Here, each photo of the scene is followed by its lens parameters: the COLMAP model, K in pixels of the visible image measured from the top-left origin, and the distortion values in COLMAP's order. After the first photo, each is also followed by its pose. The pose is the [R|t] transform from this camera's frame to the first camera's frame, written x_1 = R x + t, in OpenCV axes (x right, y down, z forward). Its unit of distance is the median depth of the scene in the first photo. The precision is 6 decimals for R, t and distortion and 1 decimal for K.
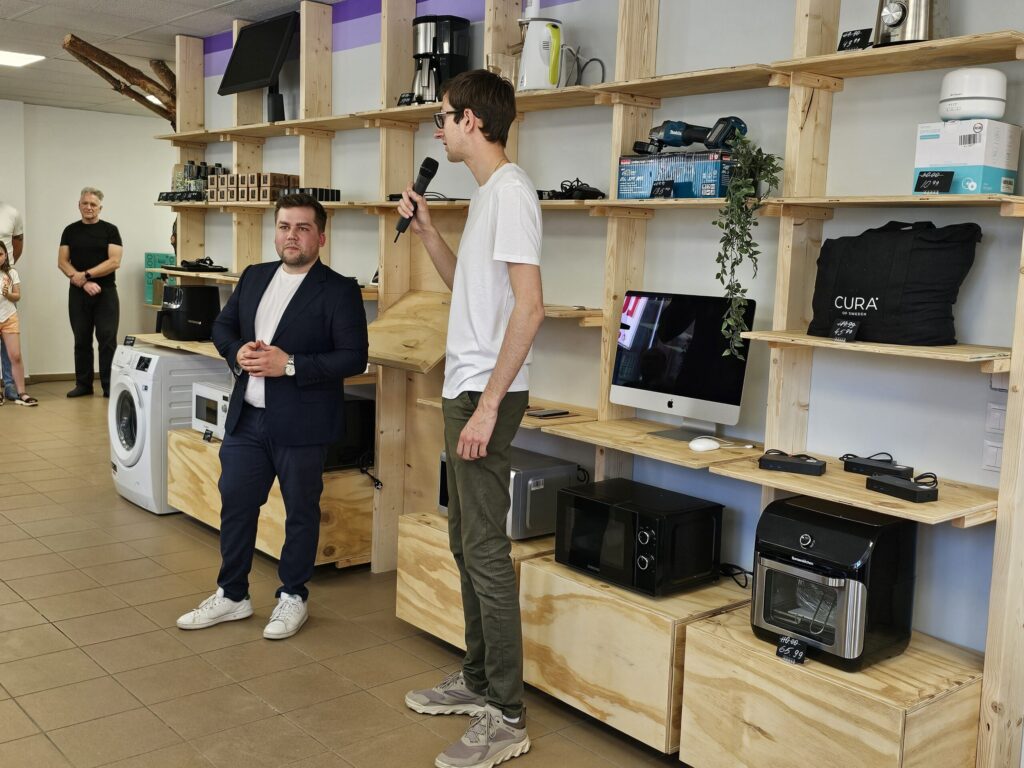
lens RADIAL K [[1095.6, 0, 513.2], [0, 1095.6, 365.7], [0, 0, 1]] dist [0.044493, 0.000000]
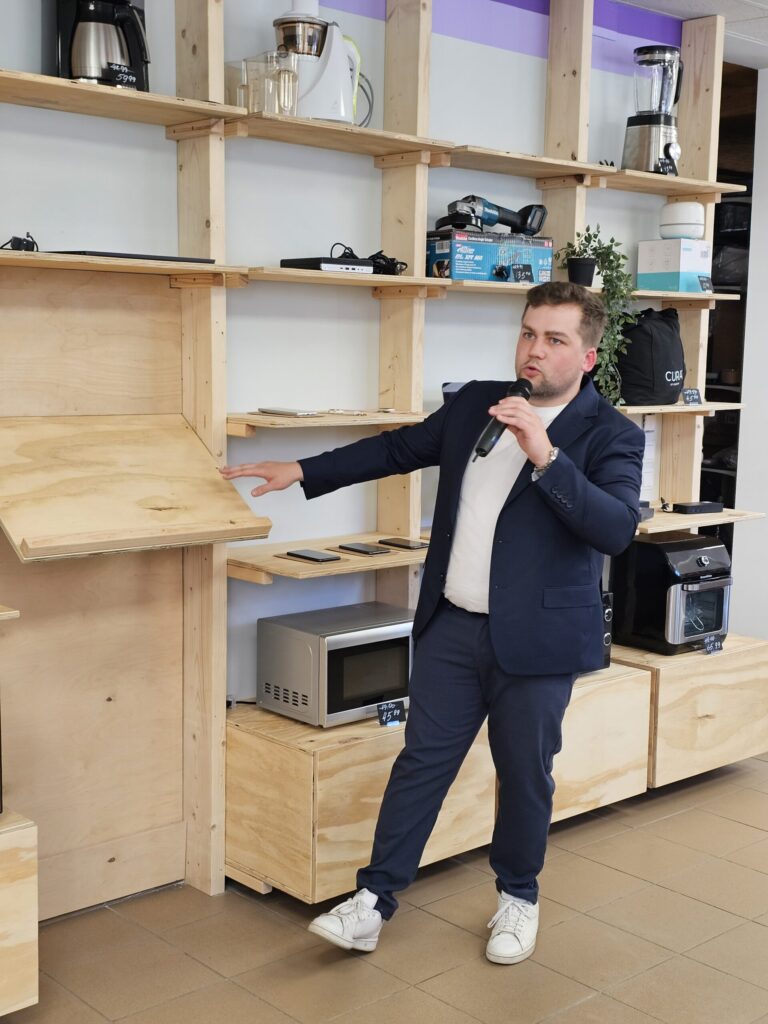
lens RADIAL K [[1408.6, 0, 384.9], [0, 1408.6, 508.4], [0, 0, 1]] dist [0.060326, 0.000000]
pose [[-0.059059, -0.163687, 0.984743, -1.154981], [0.083133, 0.982232, 0.168255, -0.183935], [-0.994787, 0.091802, -0.044402, 1.241105]]
